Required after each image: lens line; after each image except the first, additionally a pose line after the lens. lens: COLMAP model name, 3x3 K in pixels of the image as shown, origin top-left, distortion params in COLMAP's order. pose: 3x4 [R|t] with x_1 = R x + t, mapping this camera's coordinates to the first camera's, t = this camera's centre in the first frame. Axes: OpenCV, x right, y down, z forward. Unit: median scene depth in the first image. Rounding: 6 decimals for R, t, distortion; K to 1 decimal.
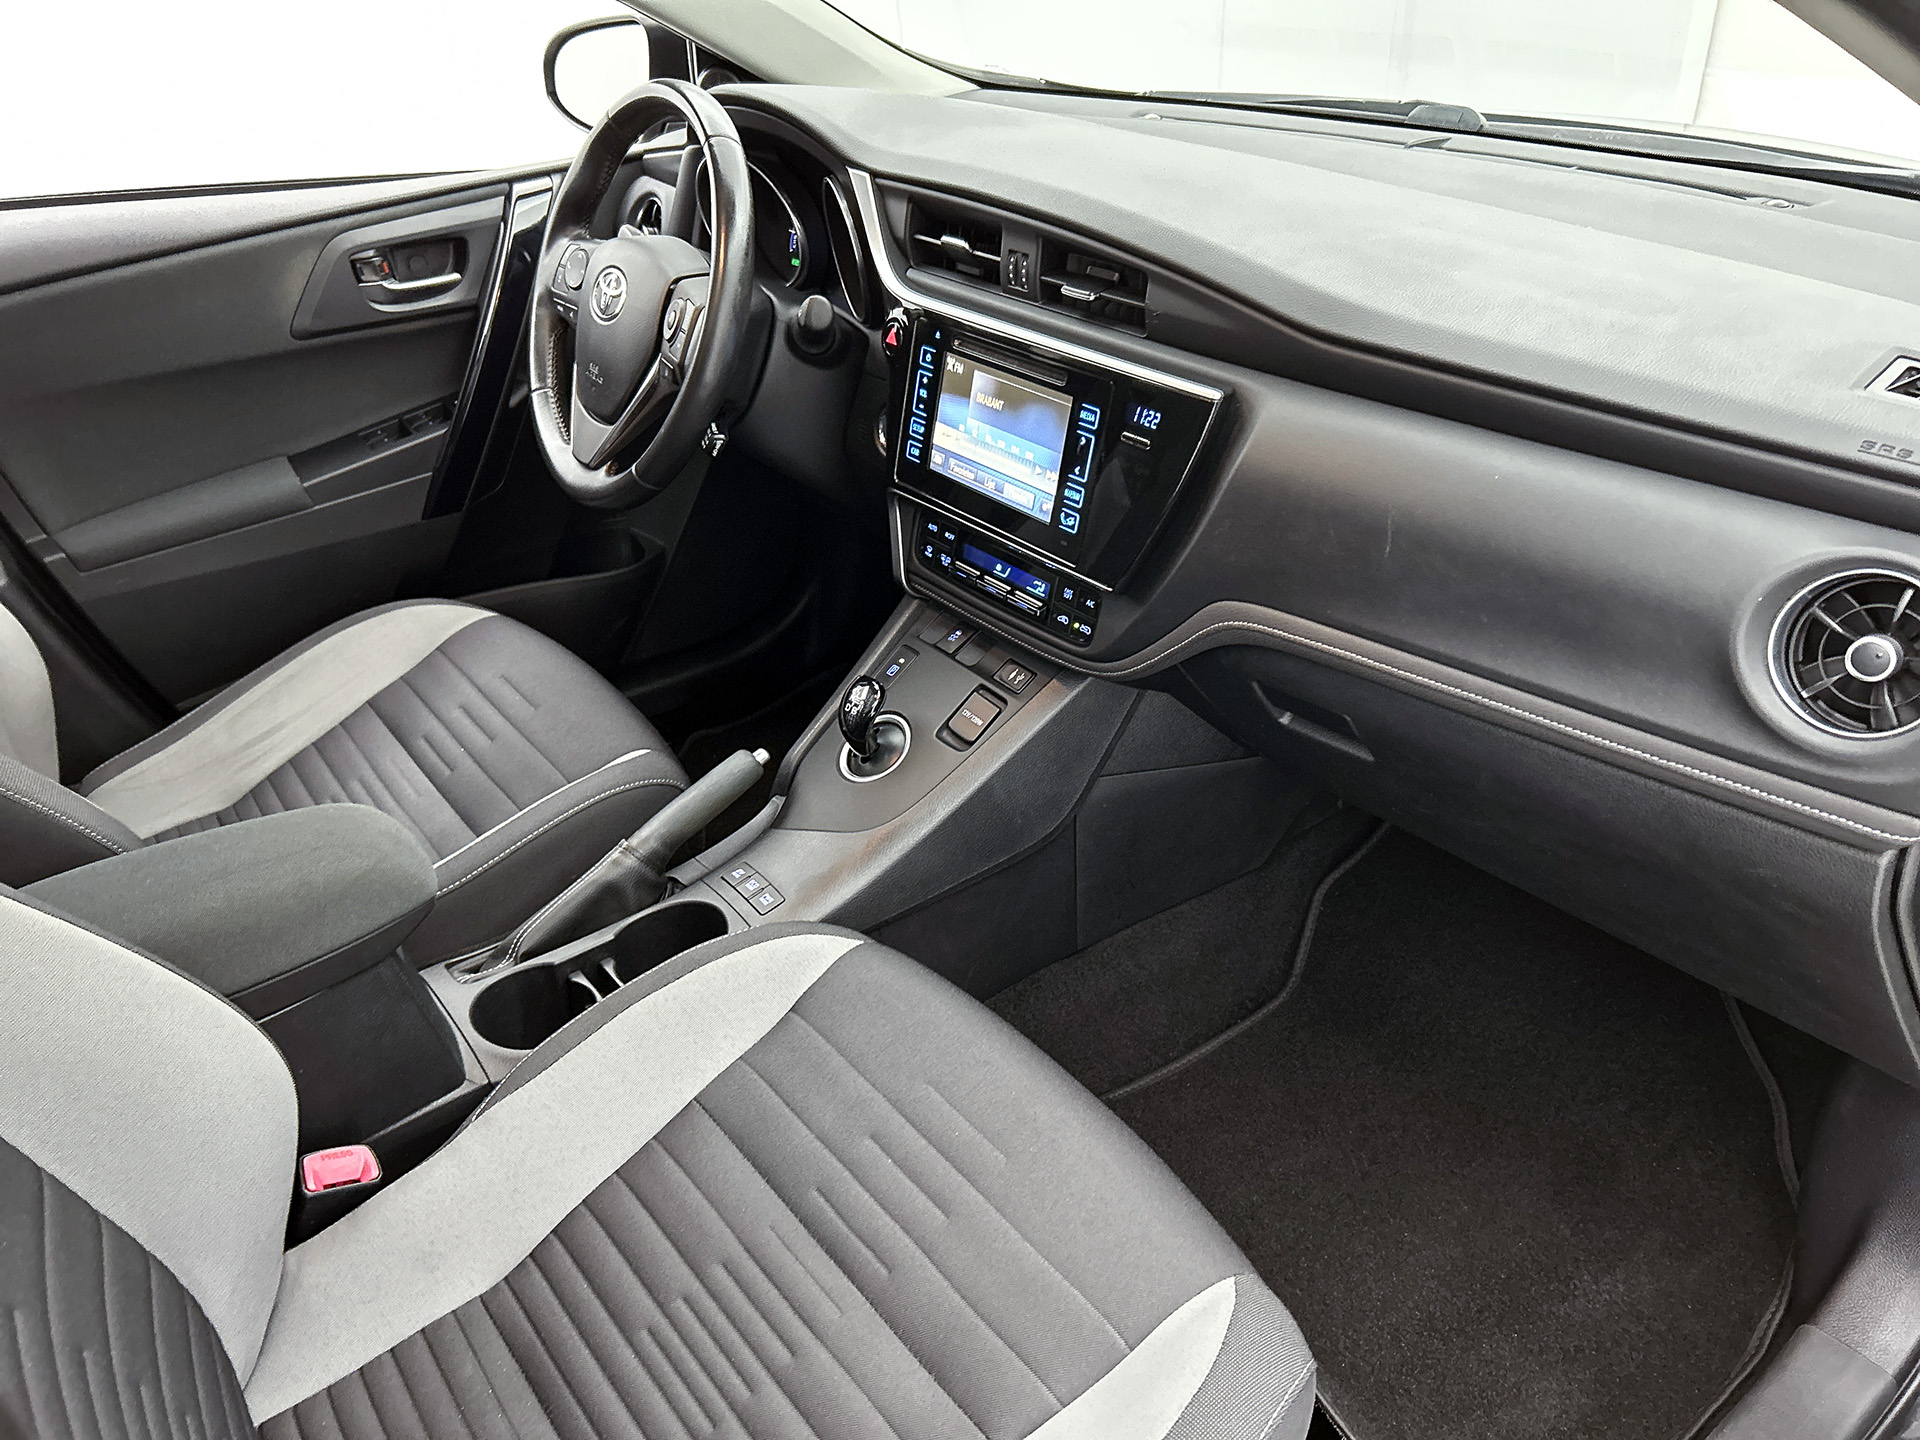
lens RADIAL K [[1435.2, 0, 974.3], [0, 1435.2, 741.3], [0, 0, 1]] dist [0.017859, -0.026937]
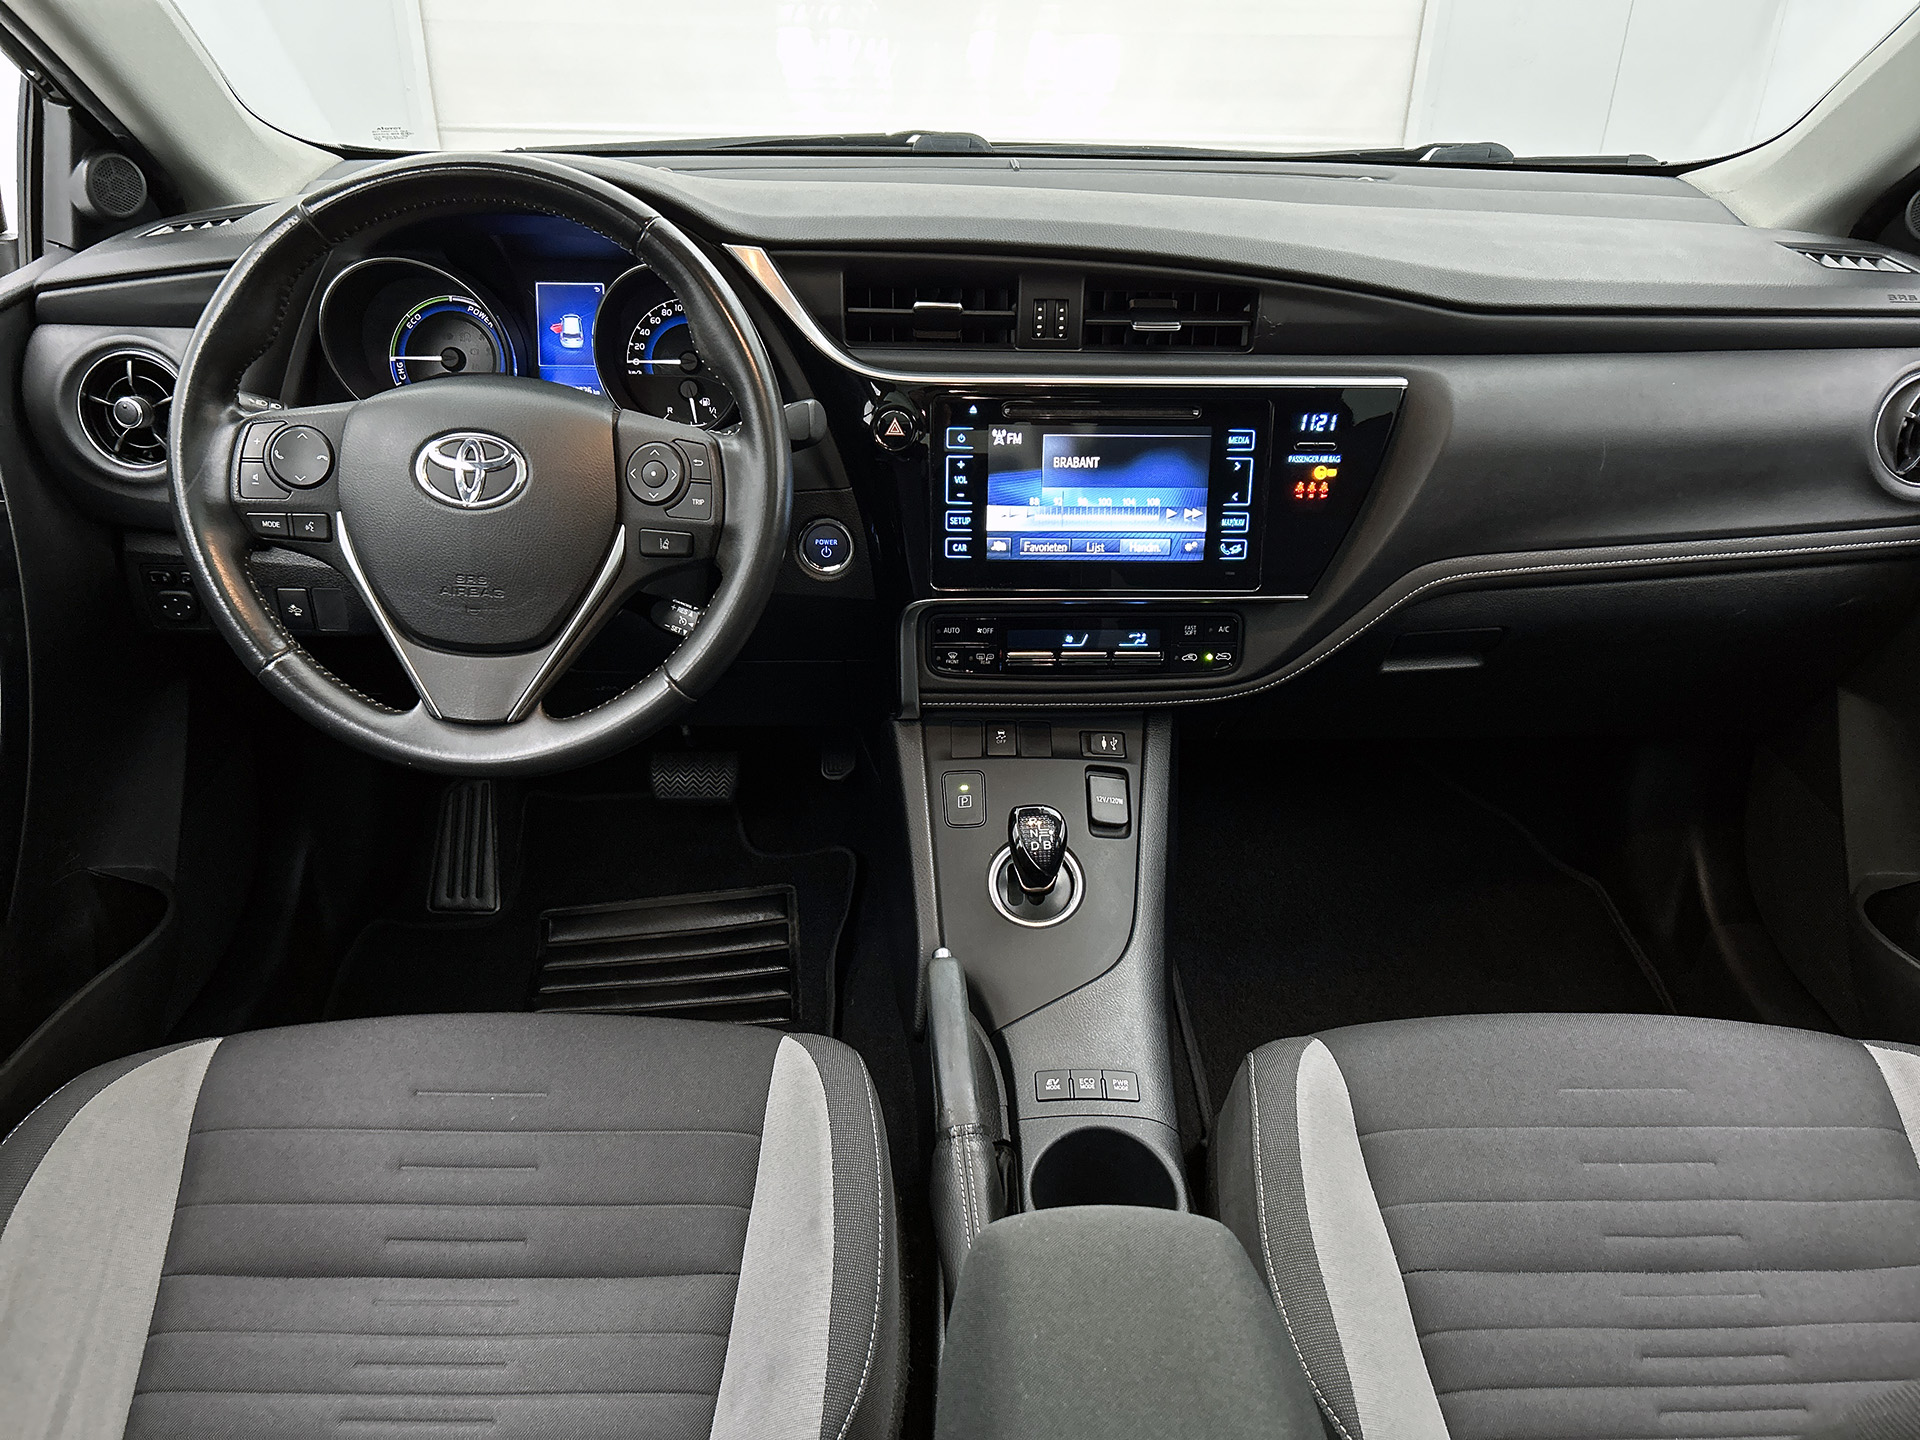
lens RADIAL K [[1435.2, 0, 949.4], [0, 1435.2, 724.6], [0, 0, 1]] dist [0.017859, -0.026937]
pose [[0.597046, -0.359362, 0.717213, -0.742600], [0.391207, 0.910963, 0.130779, -0.233269], [-0.700352, 0.202497, 0.684472, 0.462416]]
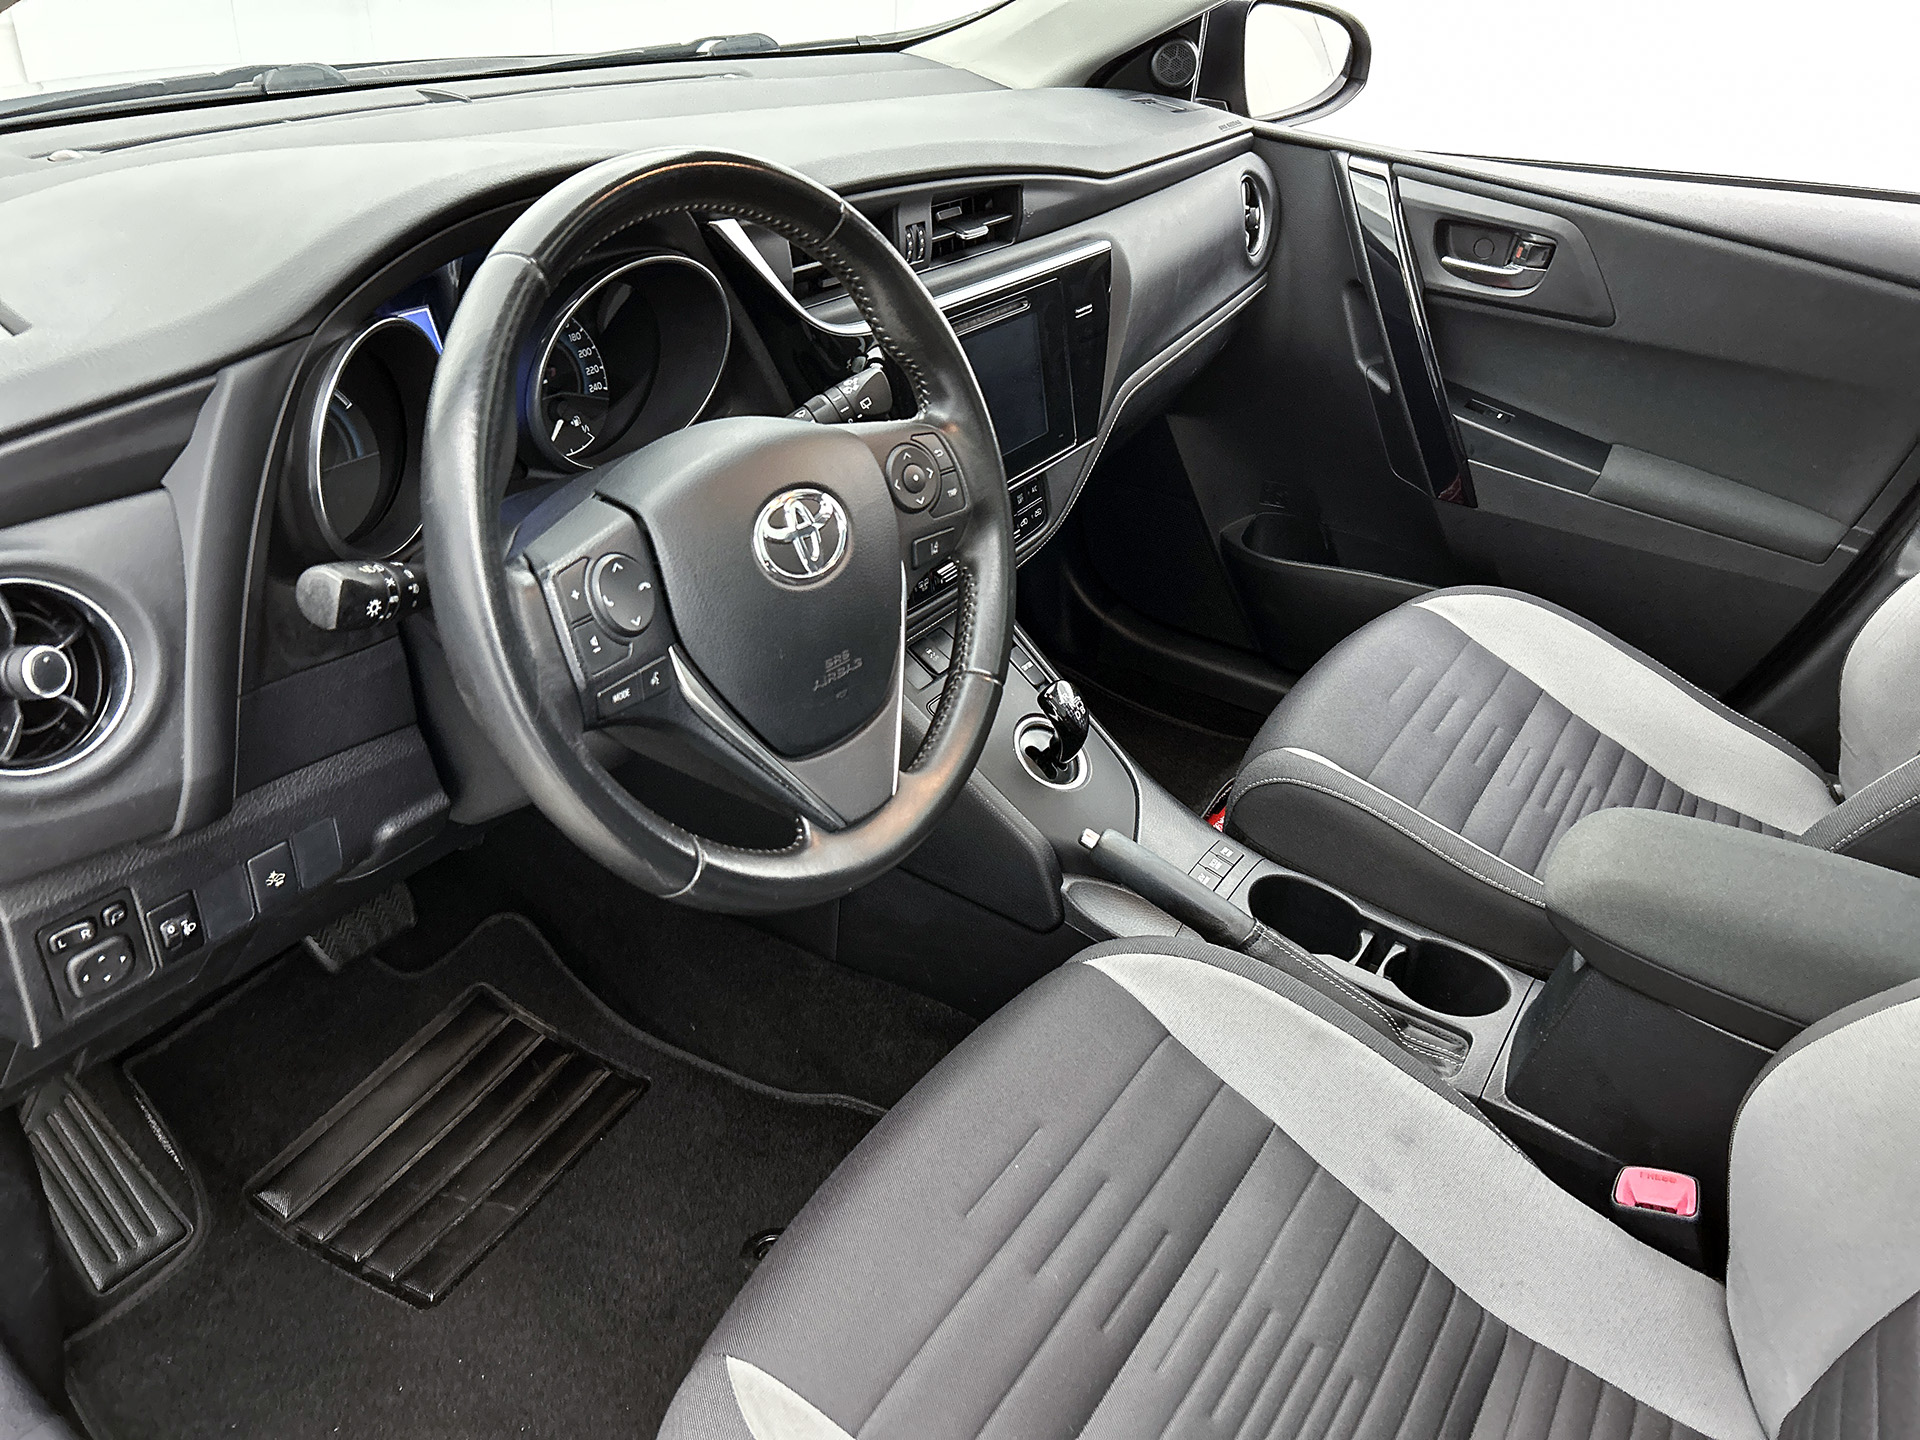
lens RADIAL K [[1435.2, 0, 944.7], [0, 1435.2, 735.3], [0, 0, 1]] dist [0.017859, -0.026937]
pose [[-0.328273, -0.493237, 0.805577, -0.873248], [0.446028, 0.670831, 0.592491, -0.647828], [-0.832644, 0.553809, -0.000219, 1.140031]]
